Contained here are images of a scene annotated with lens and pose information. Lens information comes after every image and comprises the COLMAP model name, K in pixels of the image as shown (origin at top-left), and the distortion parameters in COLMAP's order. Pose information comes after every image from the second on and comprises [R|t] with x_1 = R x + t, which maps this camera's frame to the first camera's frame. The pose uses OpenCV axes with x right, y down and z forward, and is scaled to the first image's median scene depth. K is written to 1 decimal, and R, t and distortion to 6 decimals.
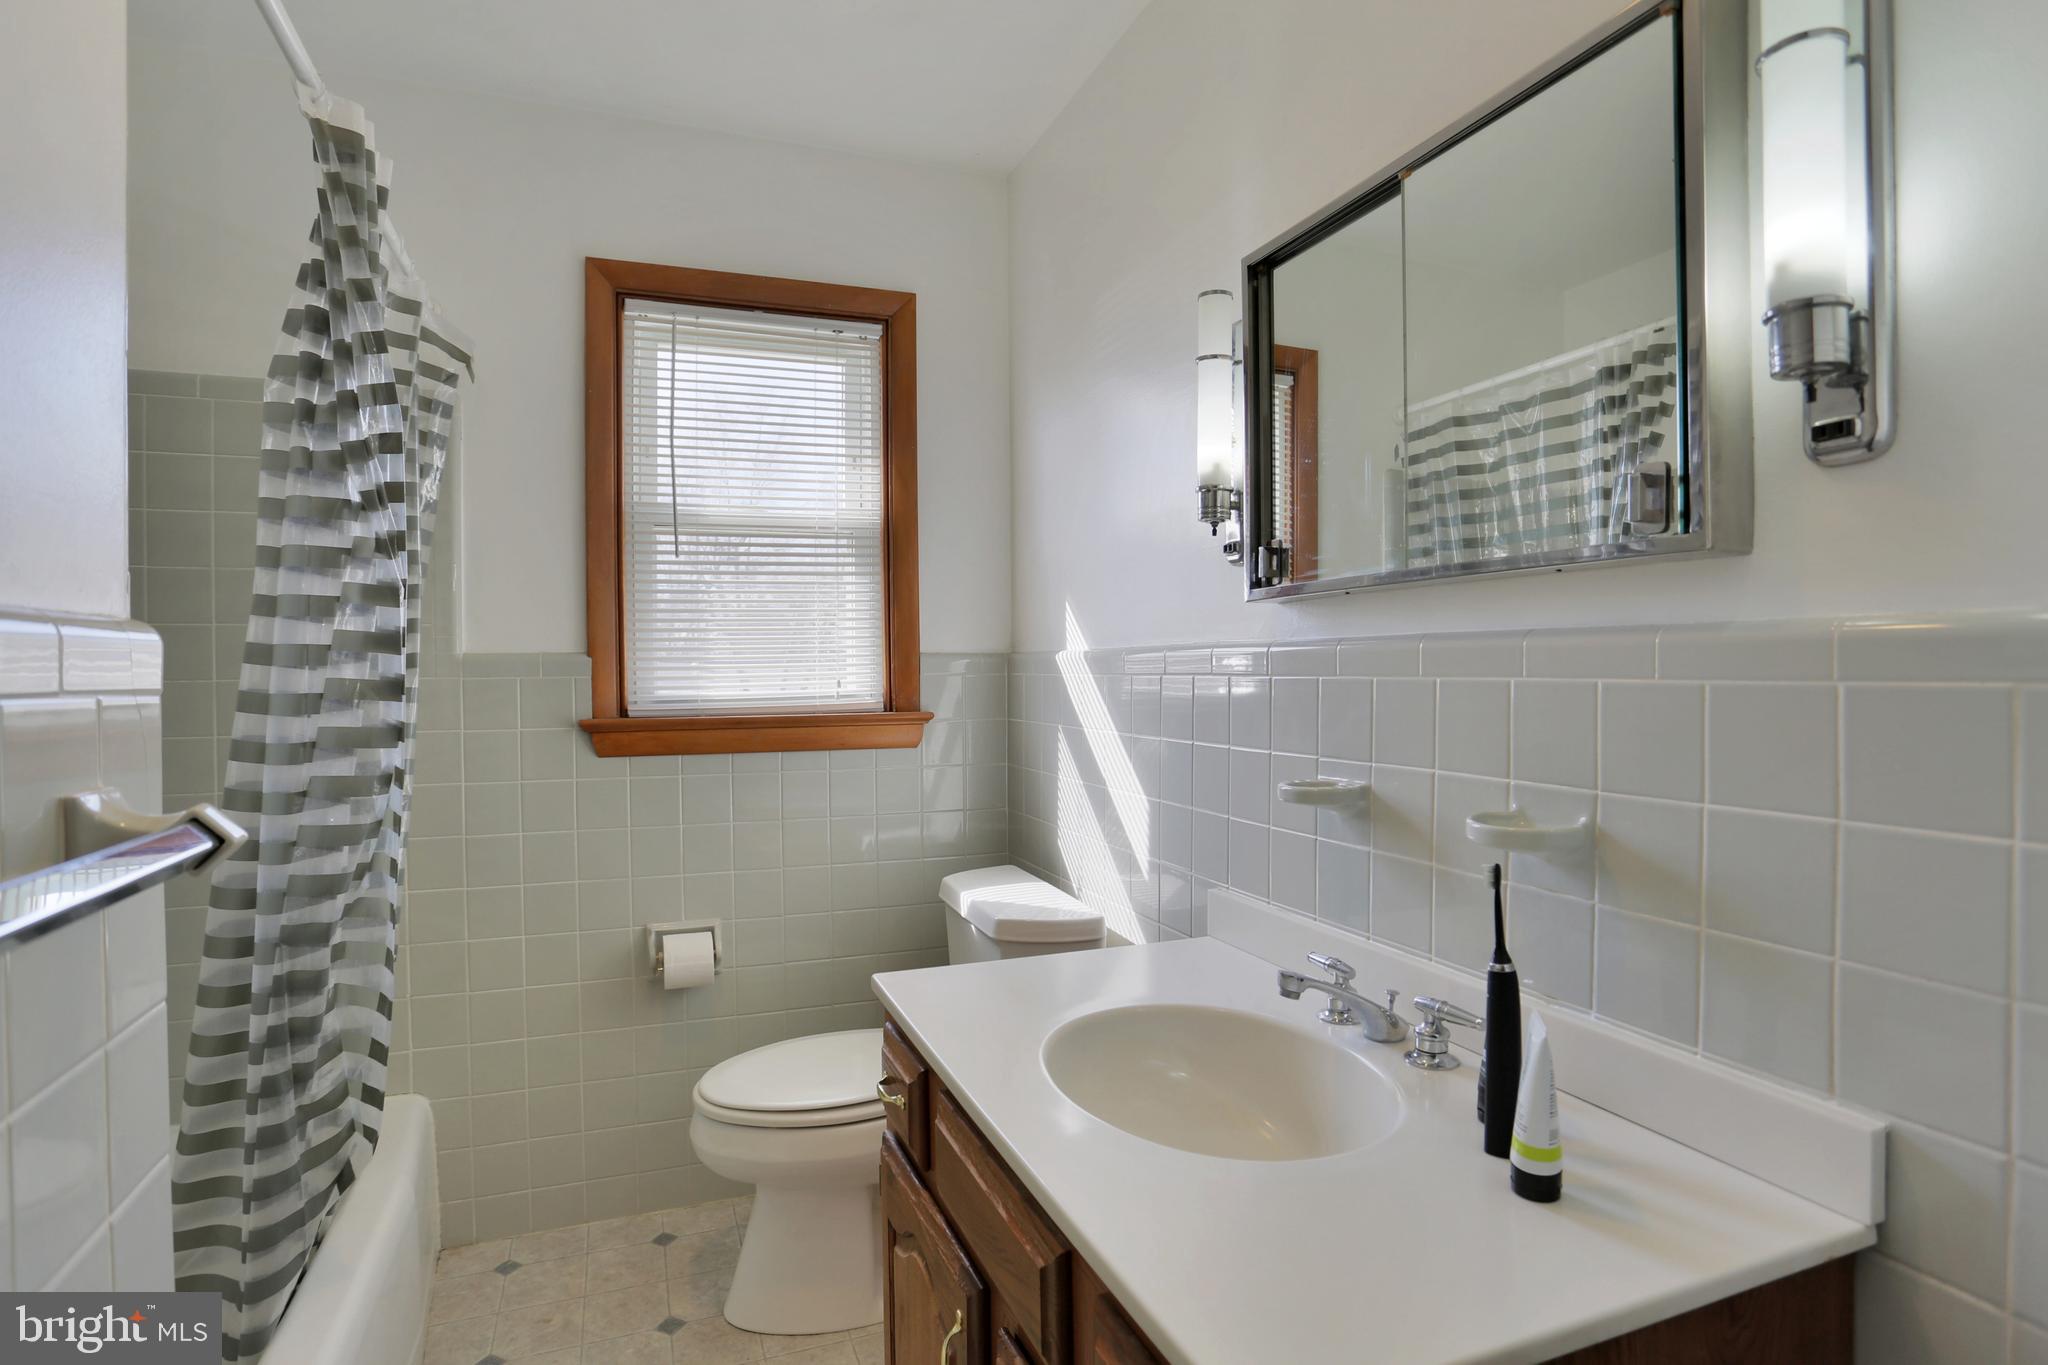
lens RADIAL K [[1079.6, 0, 1026.6], [0, 1079.6, 678.8], [0, 0, 1]] dist [-0.051070, 0.021359]
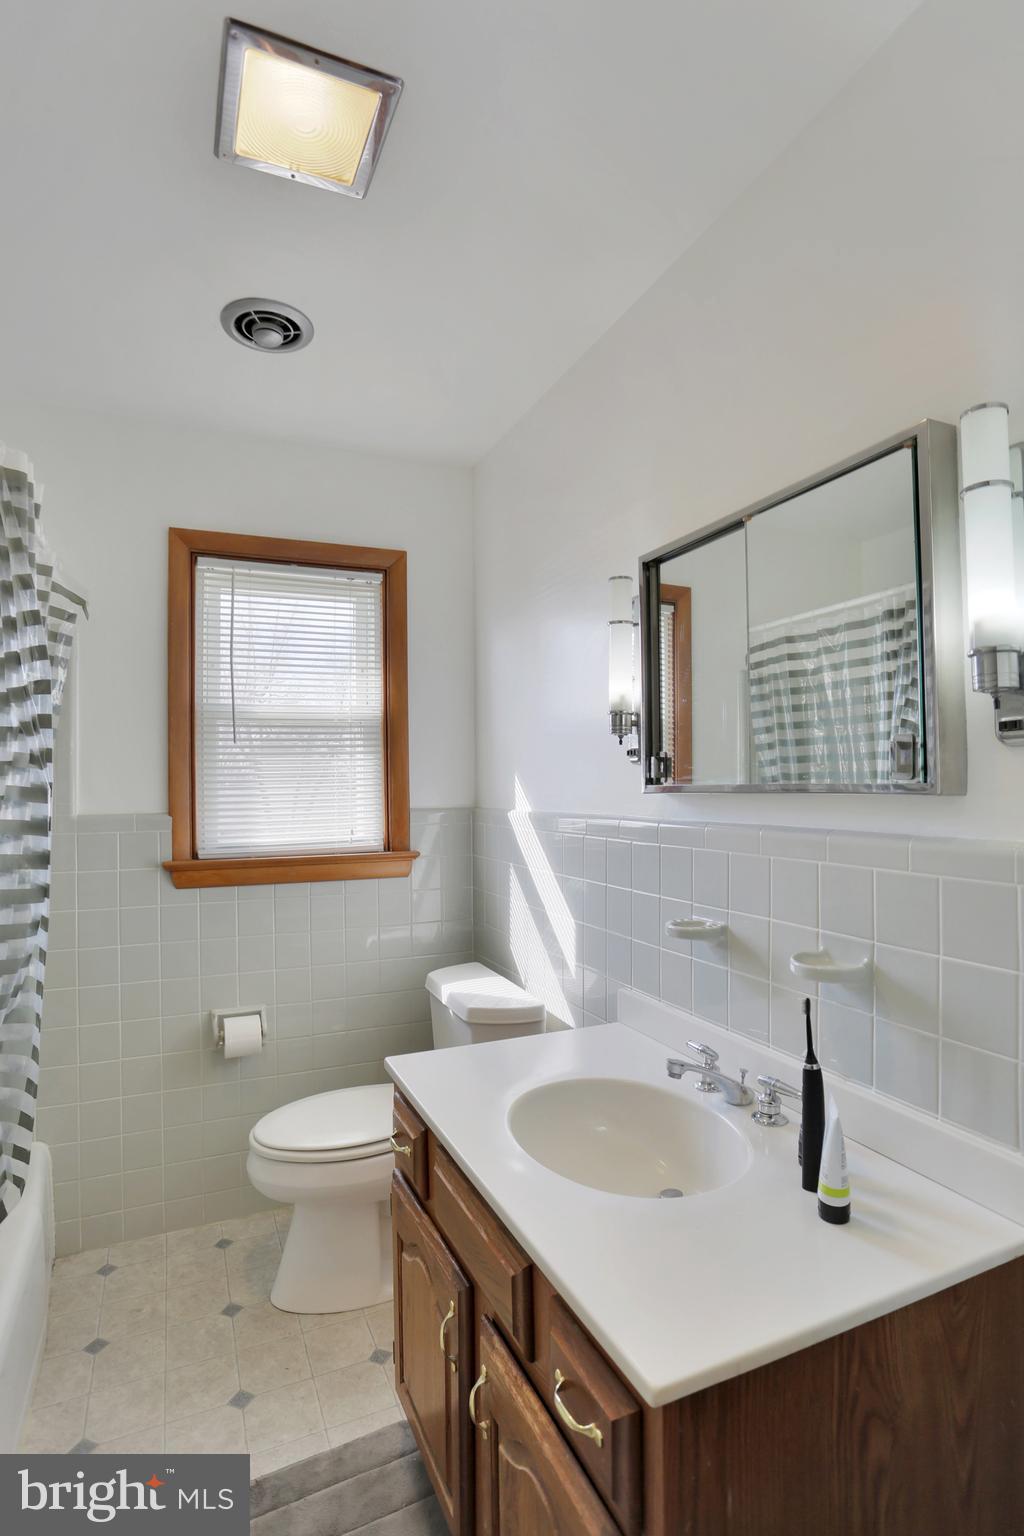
lens RADIAL K [[809.7, 0, 521.7], [0, 809.7, 764.6], [0, 0, 1]] dist [-0.051070, 0.021359]
pose [[0.998529, -0.002532, 0.054154, -0.017625], [0.004276, 0.999475, -0.032114, -0.072150], [-0.054044, 0.032298, 0.998016, -0.078204]]
